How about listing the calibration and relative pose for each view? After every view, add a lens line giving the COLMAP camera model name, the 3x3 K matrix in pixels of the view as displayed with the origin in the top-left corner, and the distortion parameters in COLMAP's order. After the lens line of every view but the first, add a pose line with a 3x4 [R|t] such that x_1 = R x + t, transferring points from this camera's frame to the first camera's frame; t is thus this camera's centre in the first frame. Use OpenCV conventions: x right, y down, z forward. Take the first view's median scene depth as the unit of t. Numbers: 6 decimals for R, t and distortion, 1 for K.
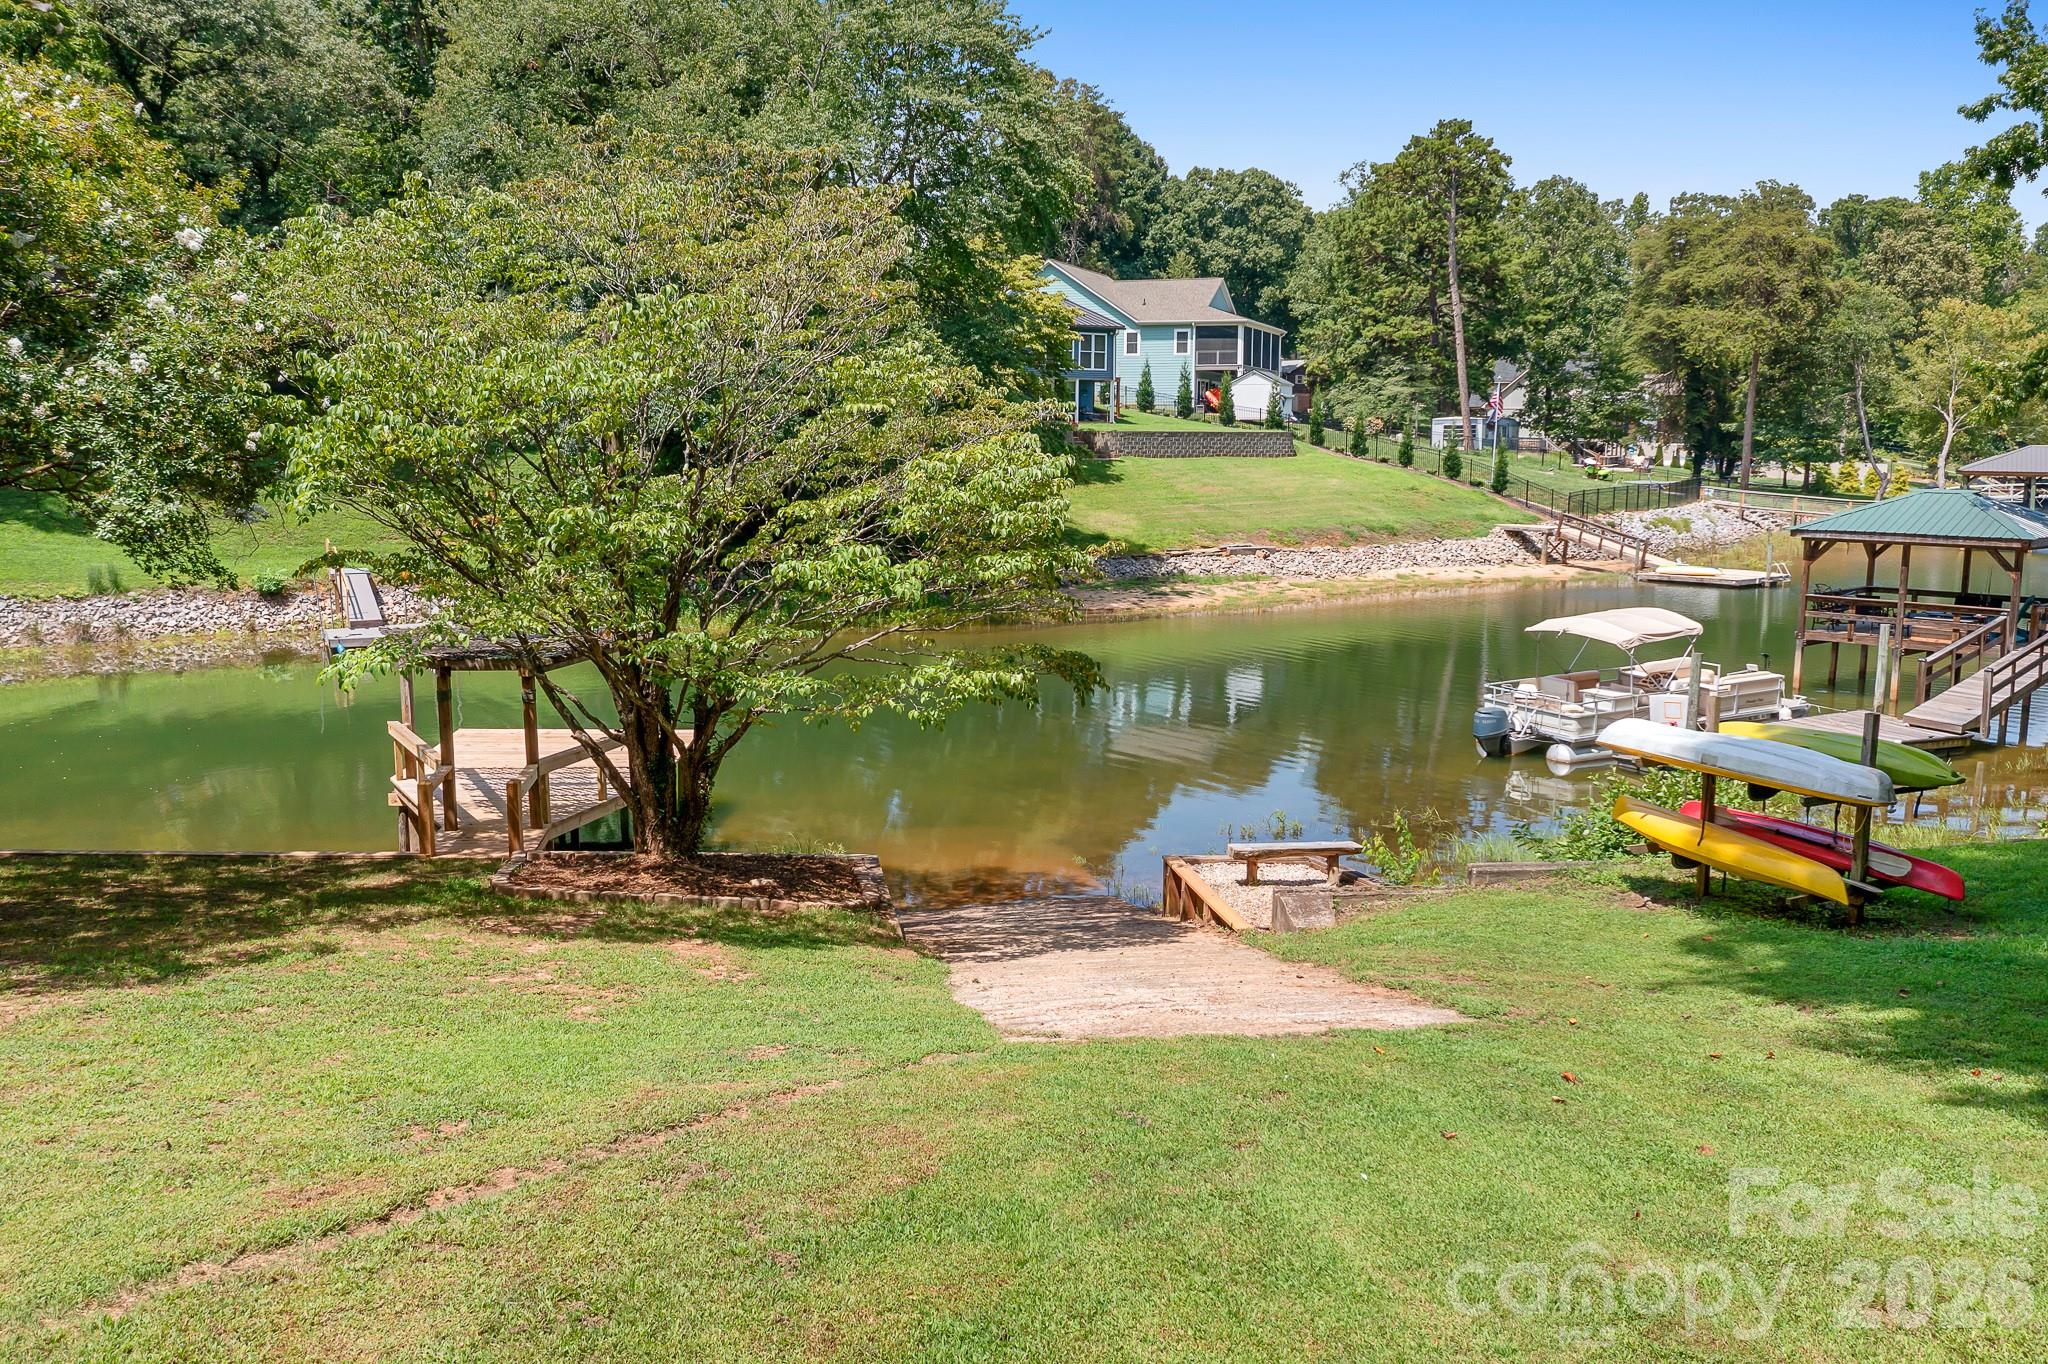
lens RADIAL K [[1599.4, 0, 1024.0], [0, 1599.4, 682.0], [0, 0, 1]] dist [-0.011584, 0.002110]
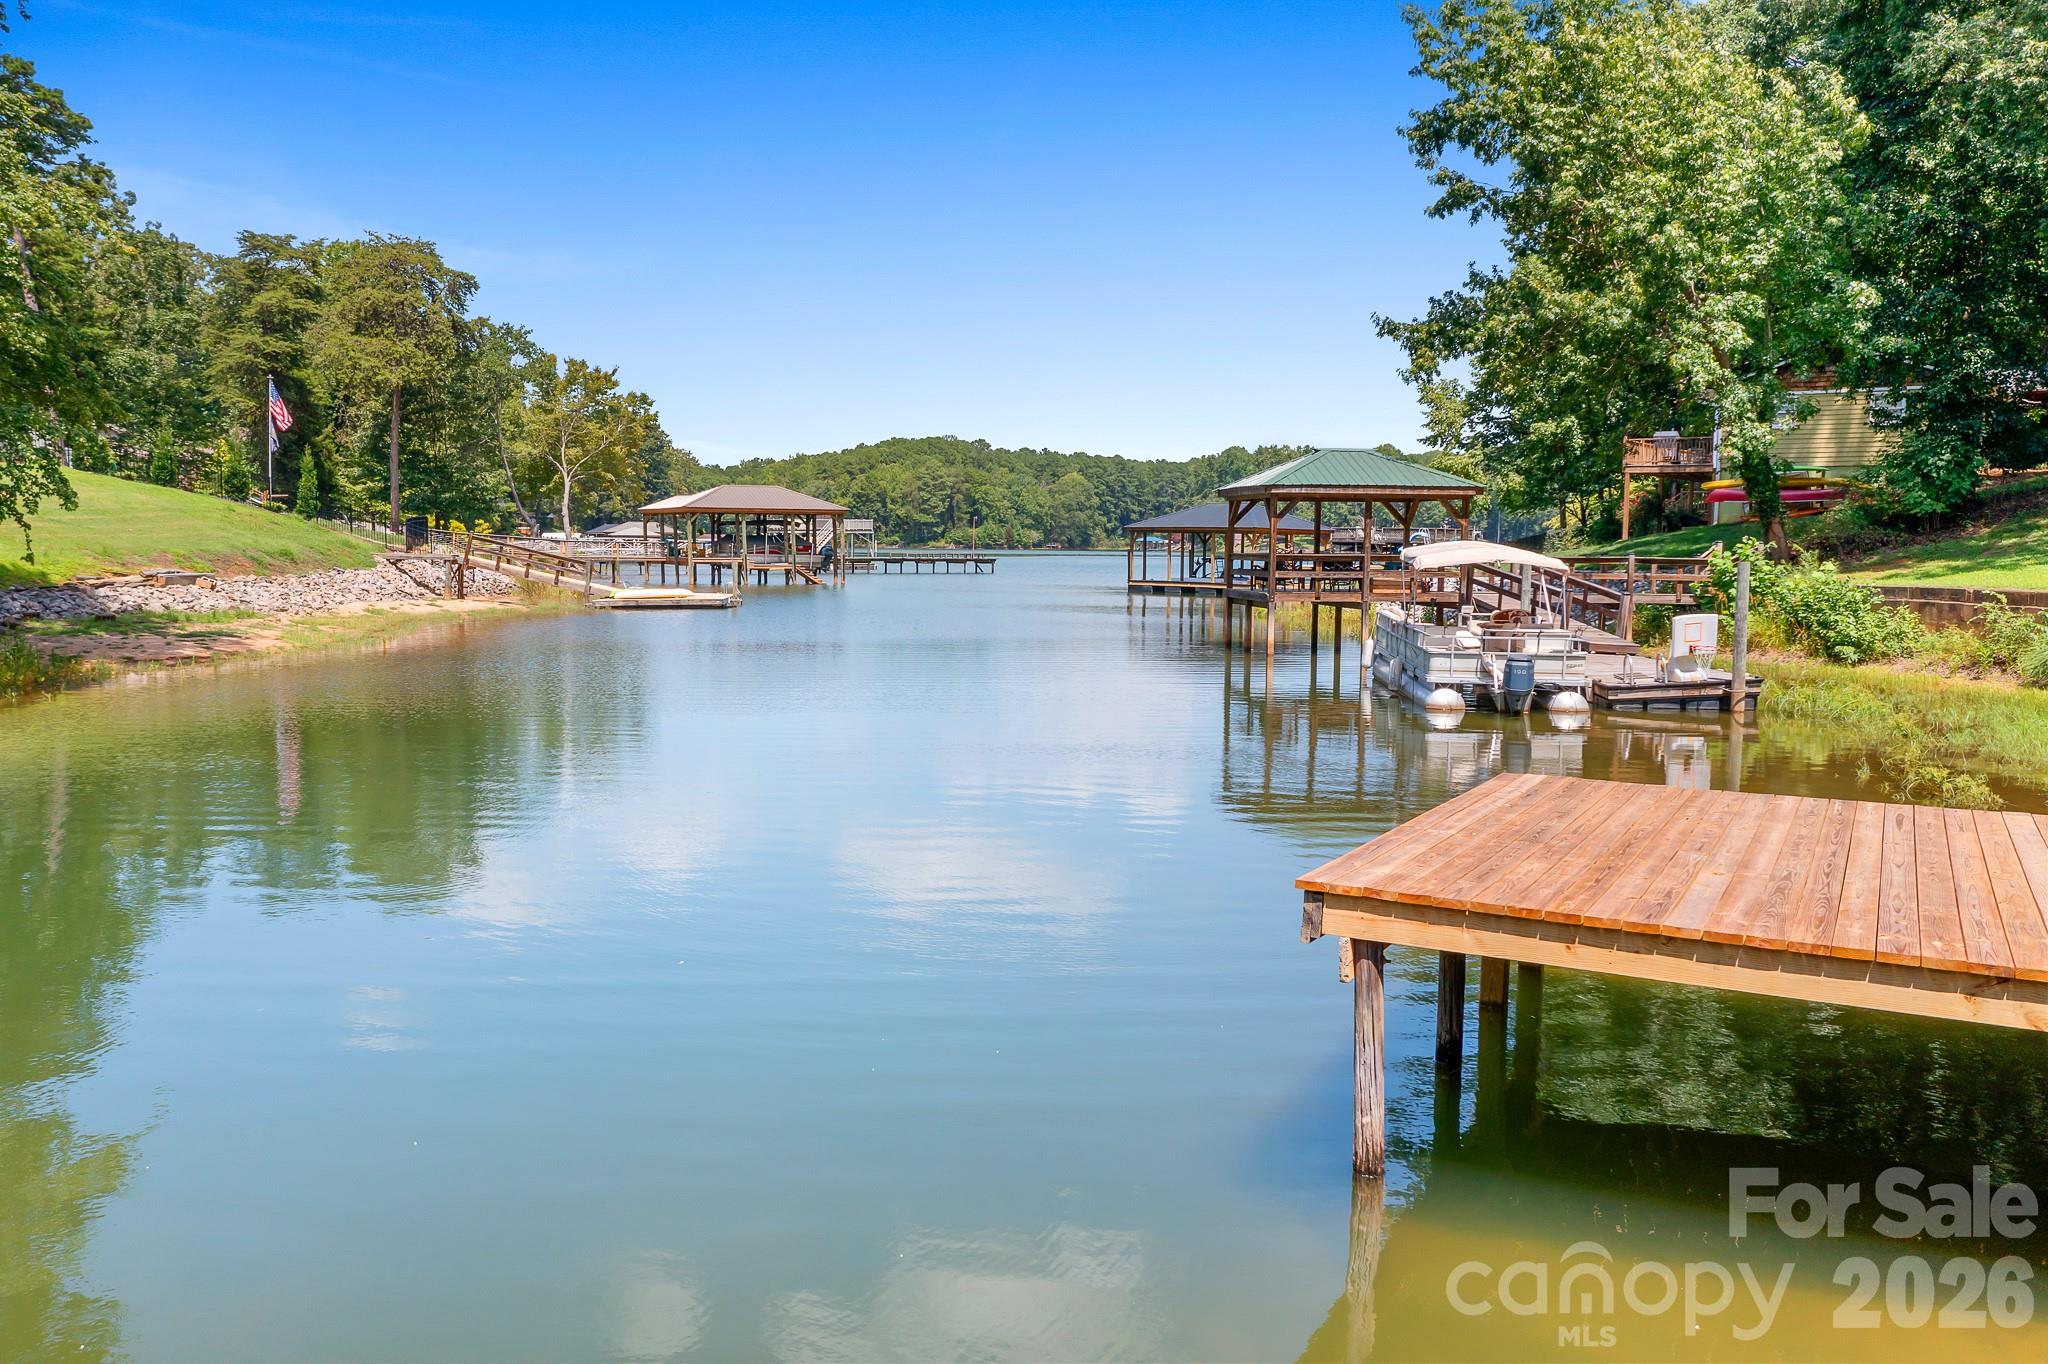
lens RADIAL K [[1599.4, 0, 1024.0], [0, 1599.4, 682.0], [0, 0, 1]] dist [-0.011584, 0.002110]
pose [[0.497440, -0.070707, 0.864612, -0.336754], [0.126057, 0.991986, 0.008599, -0.002156], [-0.858290, 0.104713, 0.502367, 0.482736]]
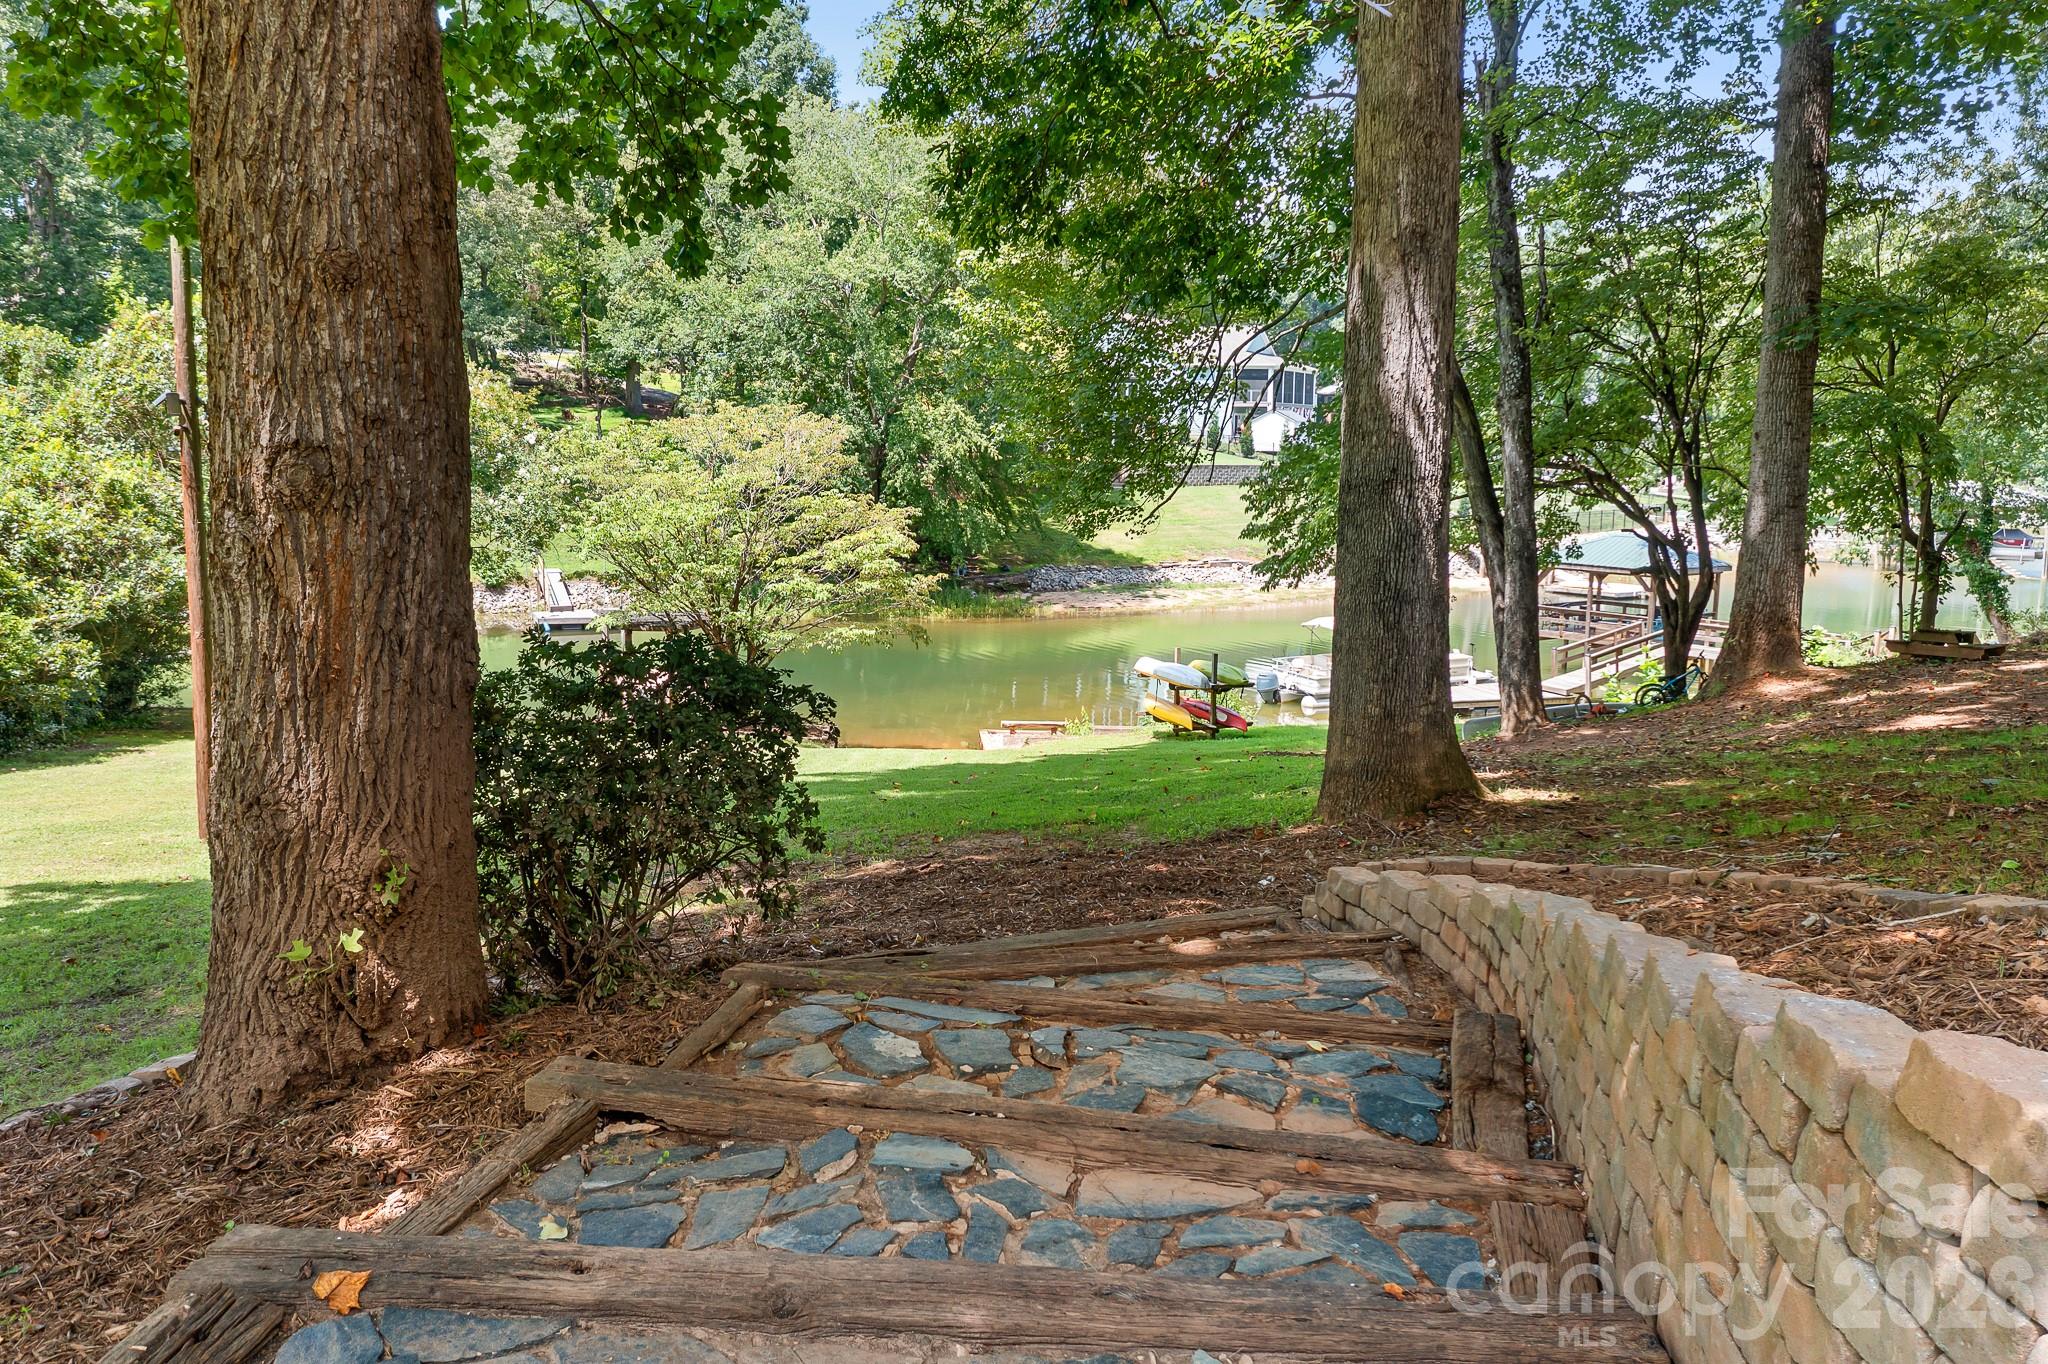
lens RADIAL K [[1599.4, 0, 1024.0], [0, 1599.4, 682.0], [0, 0, 1]] dist [-0.011584, 0.002110]
pose [[0.996035, 0.020698, -0.086525, 0.120139], [-0.020518, 0.999785, 0.002961, 0.016085], [0.086567, -0.001174, 0.996245, -0.376859]]
